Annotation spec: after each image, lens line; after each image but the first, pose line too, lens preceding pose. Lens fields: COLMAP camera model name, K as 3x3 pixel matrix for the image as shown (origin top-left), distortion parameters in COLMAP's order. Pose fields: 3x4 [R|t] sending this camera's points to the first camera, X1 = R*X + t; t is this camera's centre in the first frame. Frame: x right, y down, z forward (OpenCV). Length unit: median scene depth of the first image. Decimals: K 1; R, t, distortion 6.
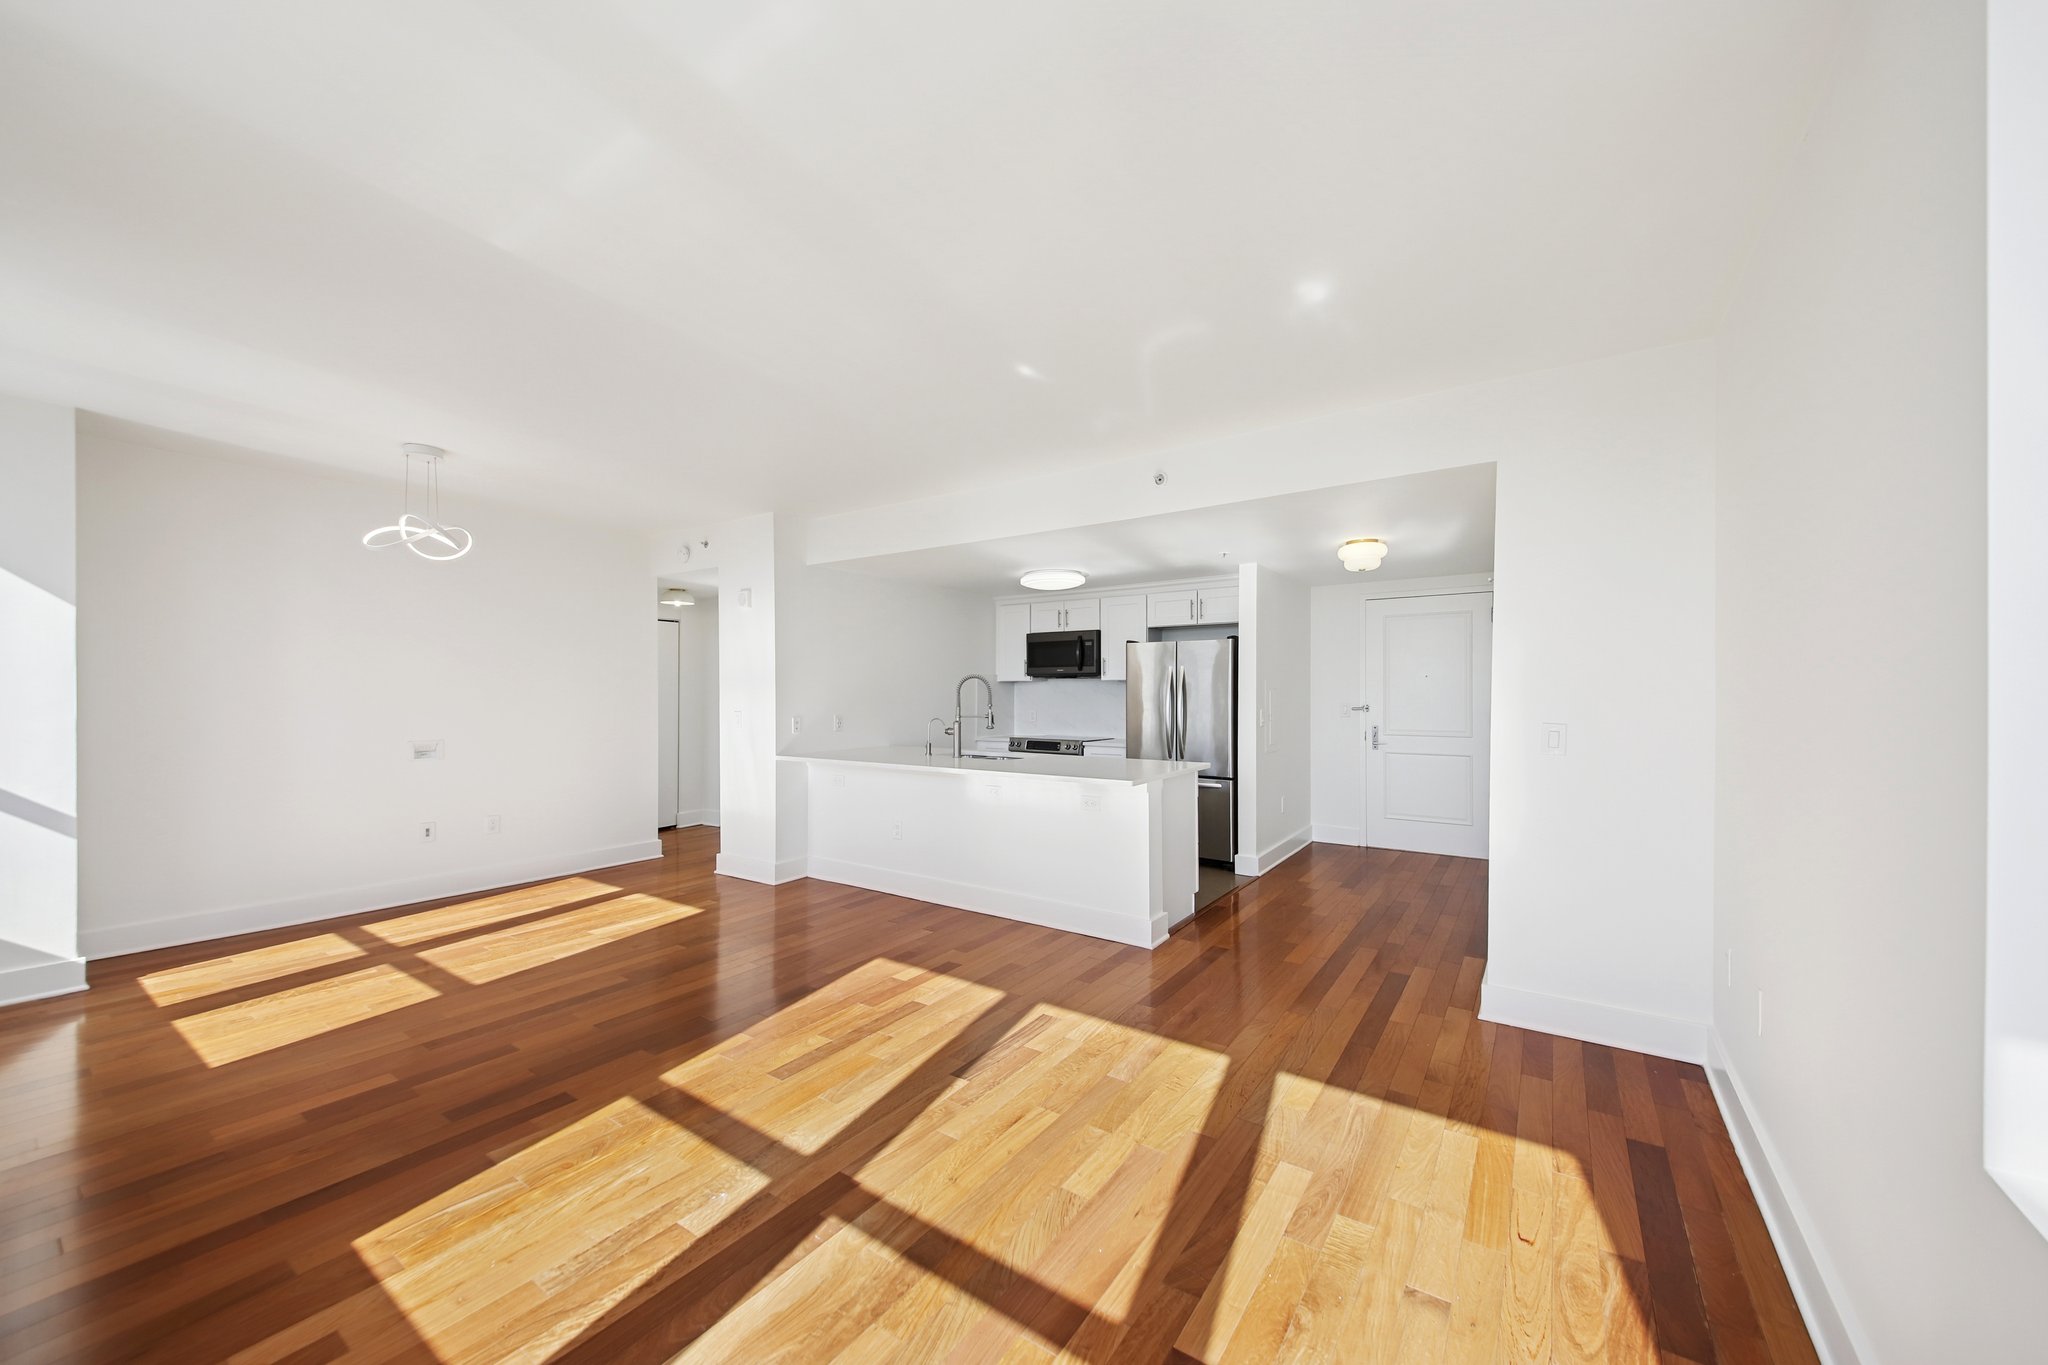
lens RADIAL K [[758.5, 0, 1028.9], [0, 758.5, 693.5], [0, 0, 1]] dist [0.045338, -0.026691]
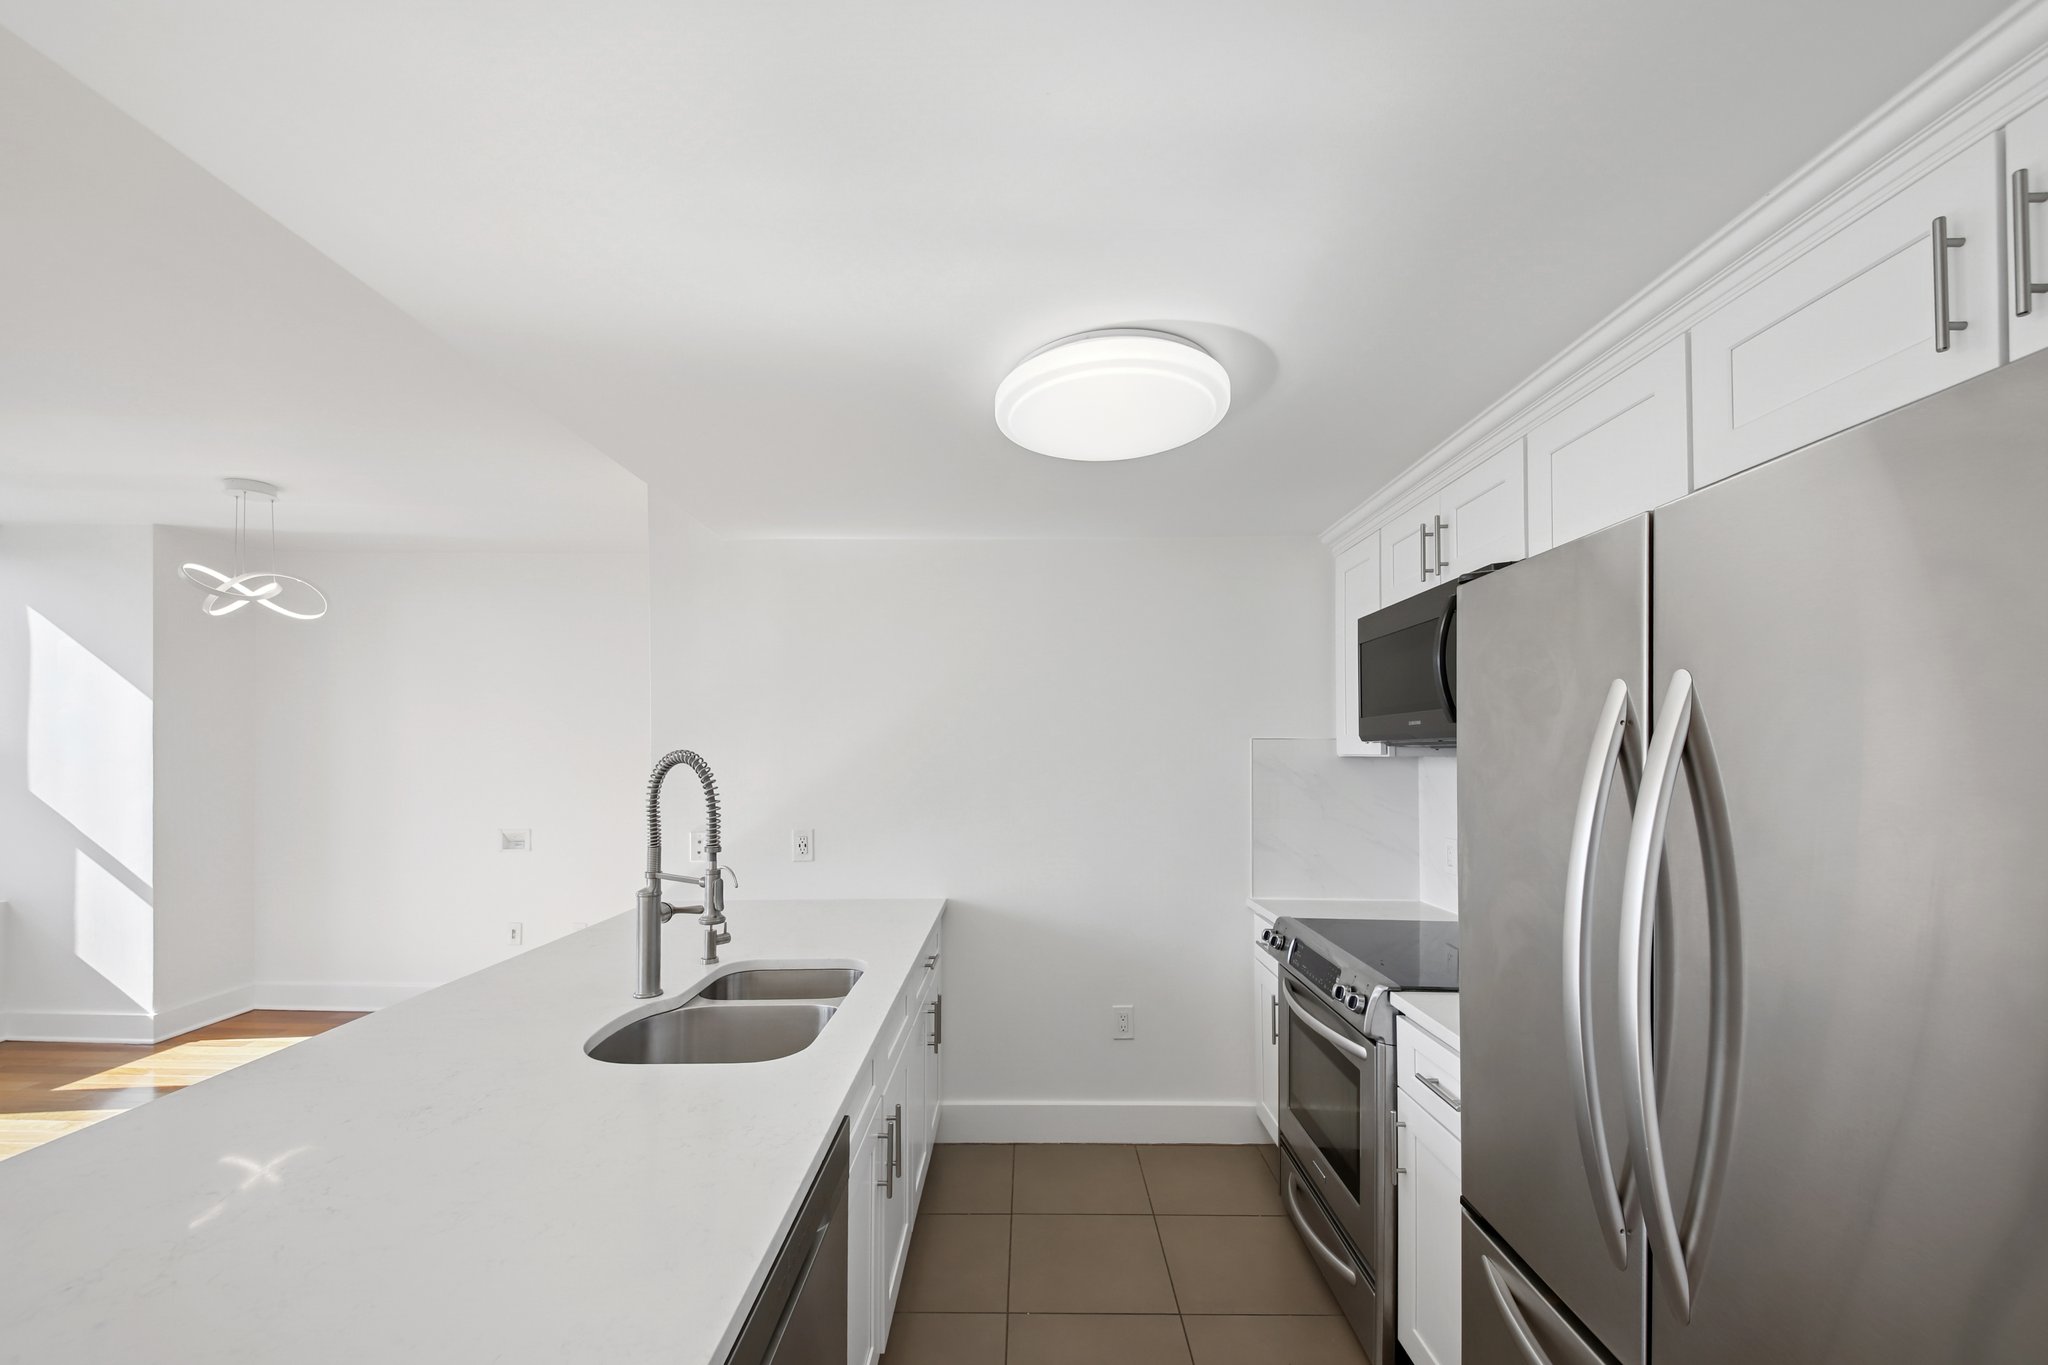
lens RADIAL K [[801.5, 0, 1009.1], [0, 801.5, 744.6], [0, 0, 1]] dist [0.017039, -0.000178]
pose [[0.549764, -0.008526, -0.835277, 0.280891], [-0.000741, 0.999943, -0.010694, -0.022621], [0.835320, 0.006498, 0.549726, 0.867400]]
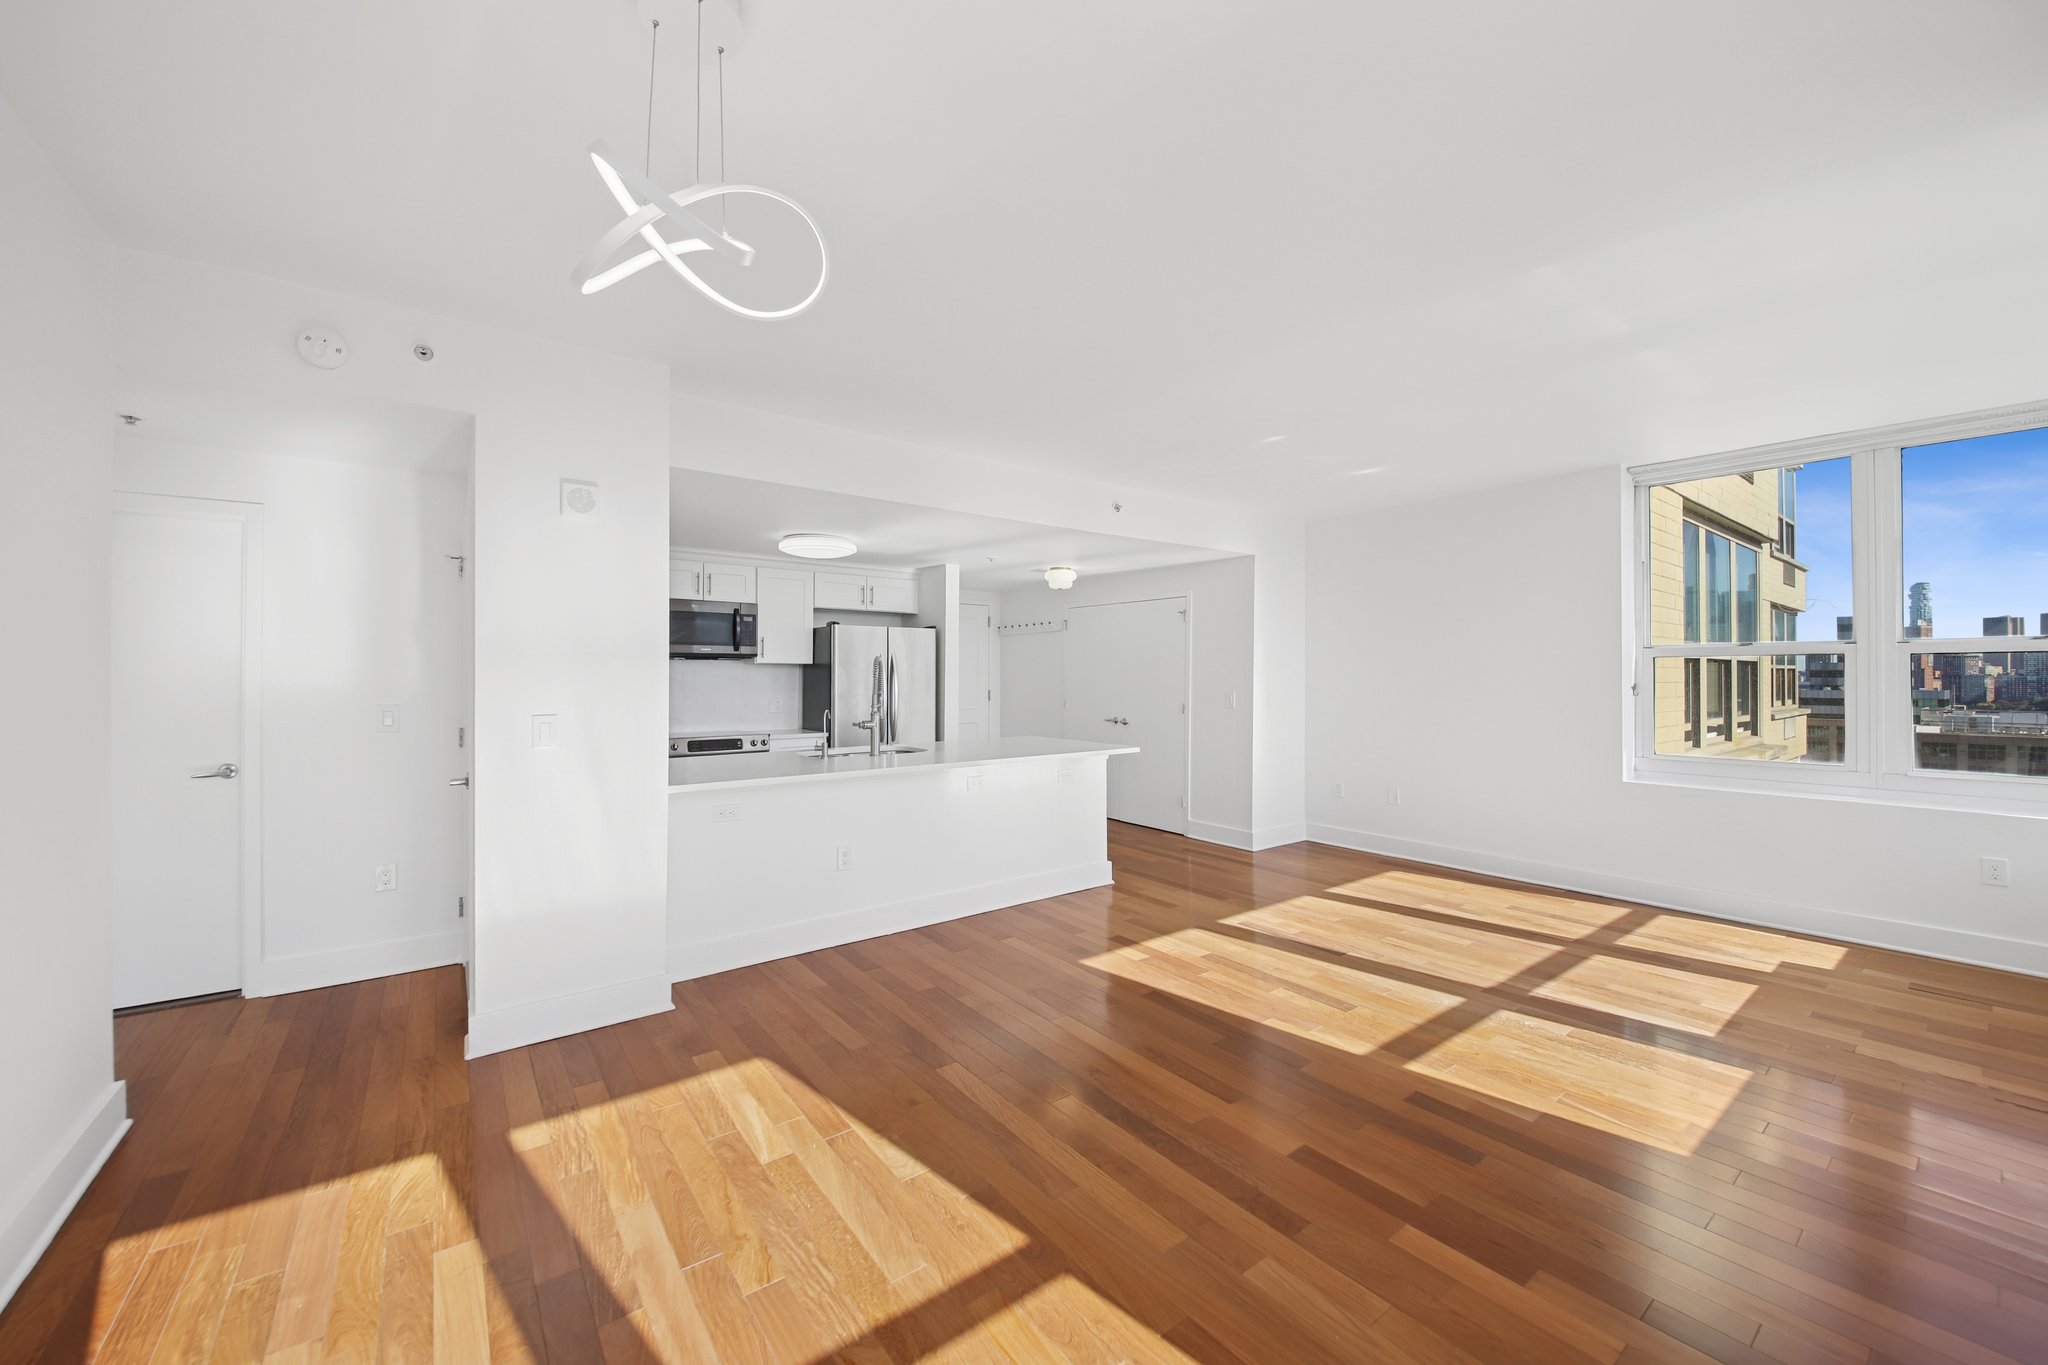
lens RADIAL K [[761.7, 0, 1024.6], [0, 761.7, 672.6], [0, 0, 1]] dist [0.027836, -0.025789]
pose [[0.319541, 0.006199, 0.947552, -0.775773], [0.002061, 0.999972, -0.007237, 0.000886], [-0.947570, 0.004266, 0.319519, 0.537798]]
